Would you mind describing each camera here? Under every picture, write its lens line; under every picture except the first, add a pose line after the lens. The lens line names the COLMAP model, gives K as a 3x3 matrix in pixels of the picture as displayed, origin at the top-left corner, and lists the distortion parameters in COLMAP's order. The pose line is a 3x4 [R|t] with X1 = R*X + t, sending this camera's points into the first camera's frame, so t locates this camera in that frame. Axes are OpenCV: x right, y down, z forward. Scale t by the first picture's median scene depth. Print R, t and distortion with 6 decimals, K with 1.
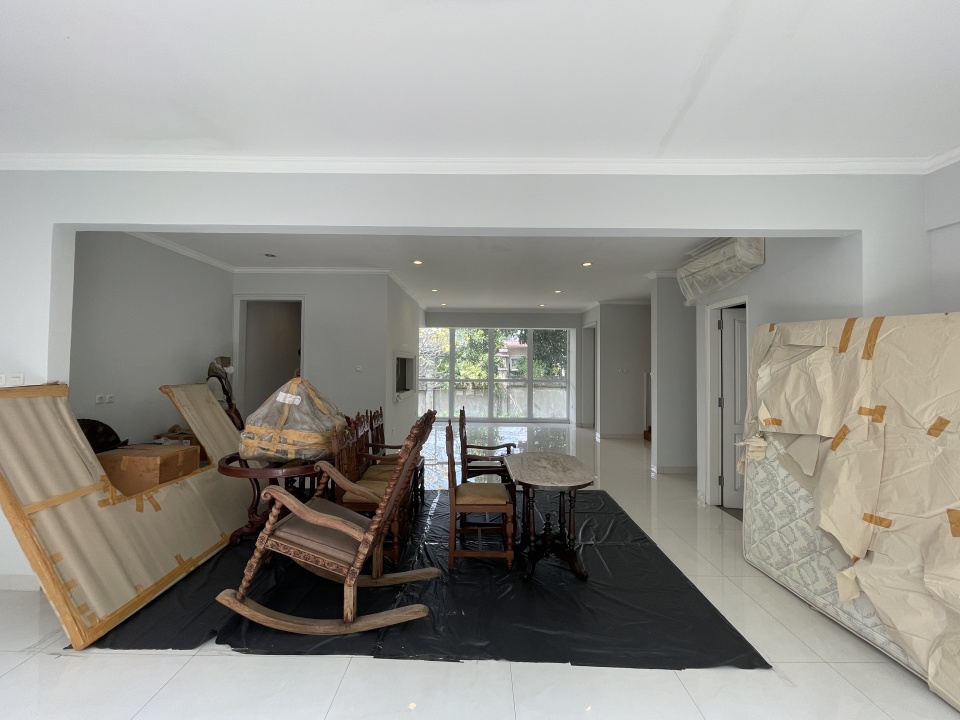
lens RADIAL K [[388.2, 0, 479.6], [0, 388.2, 357.2], [0, 0, 1]] dist [0.000018, -0.001728]
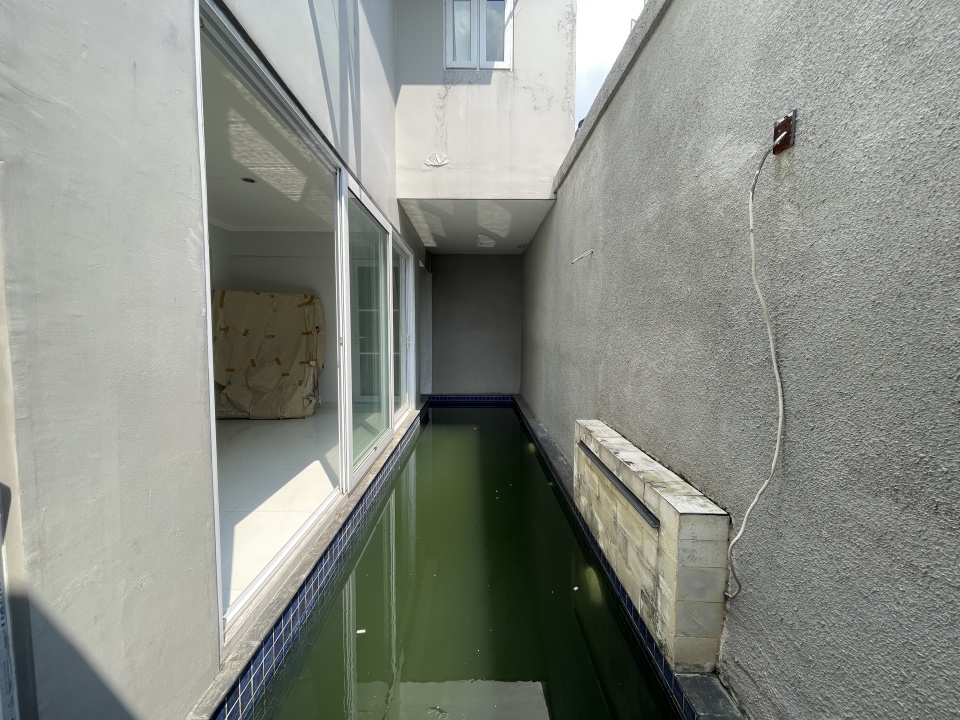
lens RADIAL K [[388.2, 0, 477.4], [0, 388.2, 357.2], [0, 0, 1]] dist [0.000018, -0.001728]
pose [[0.000890, -0.076816, 0.997045, -1.548265], [-0.022223, 0.996798, 0.076817, 0.099847], [-0.999753, -0.022226, -0.000820, -0.644867]]
